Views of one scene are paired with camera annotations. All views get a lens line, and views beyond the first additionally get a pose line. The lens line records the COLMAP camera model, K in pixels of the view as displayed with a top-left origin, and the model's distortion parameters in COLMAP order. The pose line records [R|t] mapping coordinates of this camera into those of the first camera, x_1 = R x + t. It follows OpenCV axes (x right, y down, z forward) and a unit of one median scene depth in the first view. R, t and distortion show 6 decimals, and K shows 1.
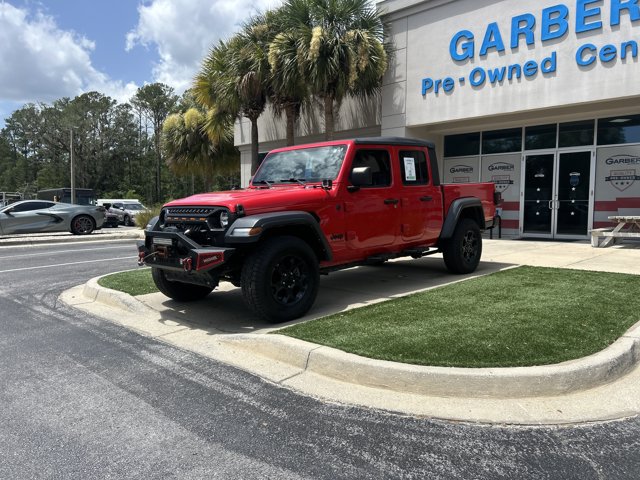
lens RADIAL K [[482.7, 0, 325.5], [0, 482.7, 240.7], [0, 0, 1]] dist [0.045644, -0.047624]
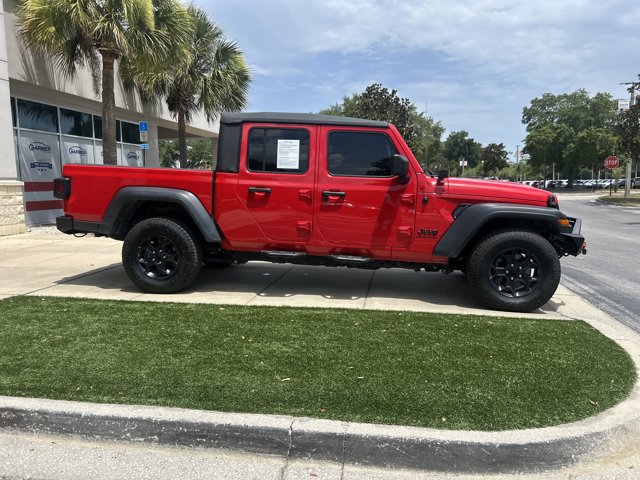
lens RADIAL K [[482.7, 0, 323.9], [0, 482.7, 237.8], [0, 0, 1]] dist [0.045644, -0.047624]
pose [[-0.564215, -0.087702, 0.820957, -0.494235], [0.066305, 0.986317, 0.150936, -0.094159], [-0.822961, 0.139594, -0.550679, 1.090082]]
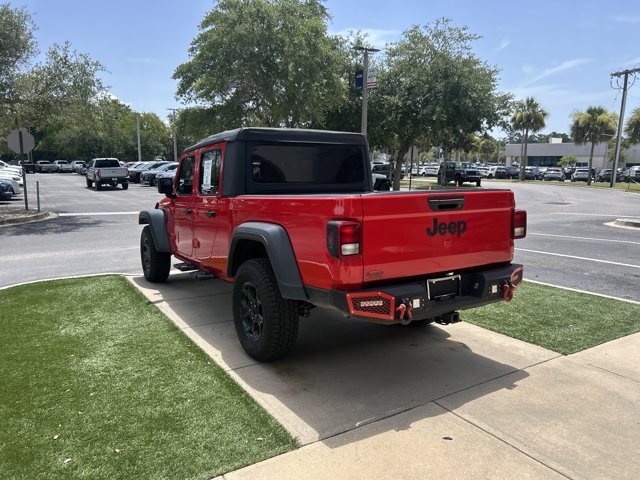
lens RADIAL K [[482.7, 0, 323.9], [0, 482.7, 242.5], [0, 0, 1]] dist [0.045644, -0.047624]
pose [[-0.253647, 0.152194, -0.955249, 0.628965], [-0.068114, 0.982283, 0.174587, -0.131987], [0.964896, 0.109349, -0.238786, 0.959849]]
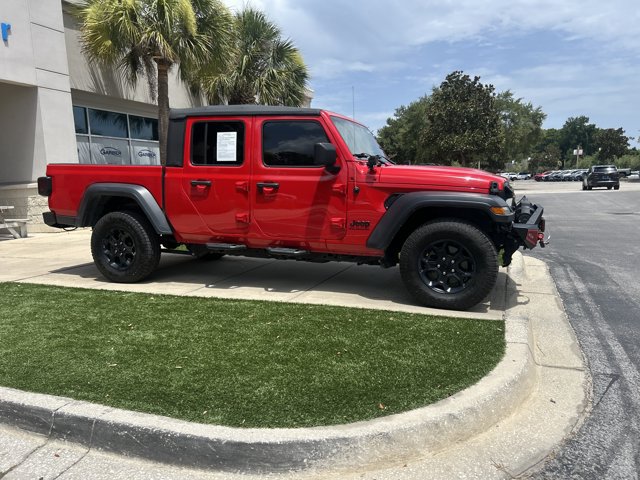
lens RADIAL K [[482.7, 0, 322.6], [0, 482.7, 244.7], [0, 0, 1]] dist [0.045644, -0.047624]
pose [[-0.375891, -0.105507, 0.920638, -0.573852], [0.098970, 0.983244, 0.153090, -0.071550], [-0.921364, 0.148661, -0.359151, 0.921759]]
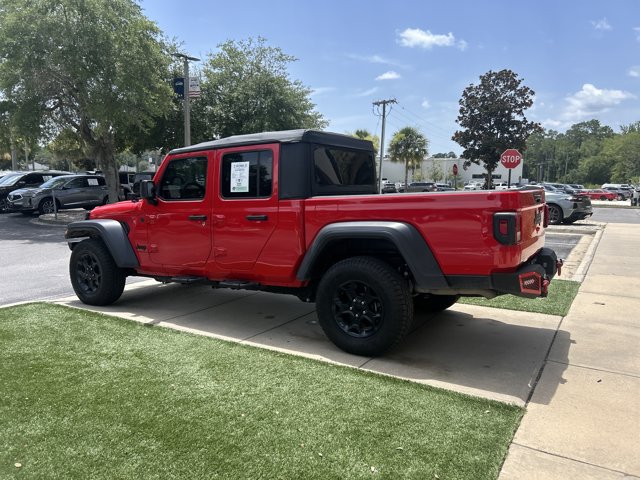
lens RADIAL K [[482.7, 0, 322.6], [0, 482.7, 236.8], [0, 0, 1]] dist [0.045644, -0.047624]
pose [[0.204424, 0.117422, -0.971814, 0.654128], [-0.077632, 0.991597, 0.103482, -0.099135], [0.975799, 0.054290, 0.211822, 0.669419]]
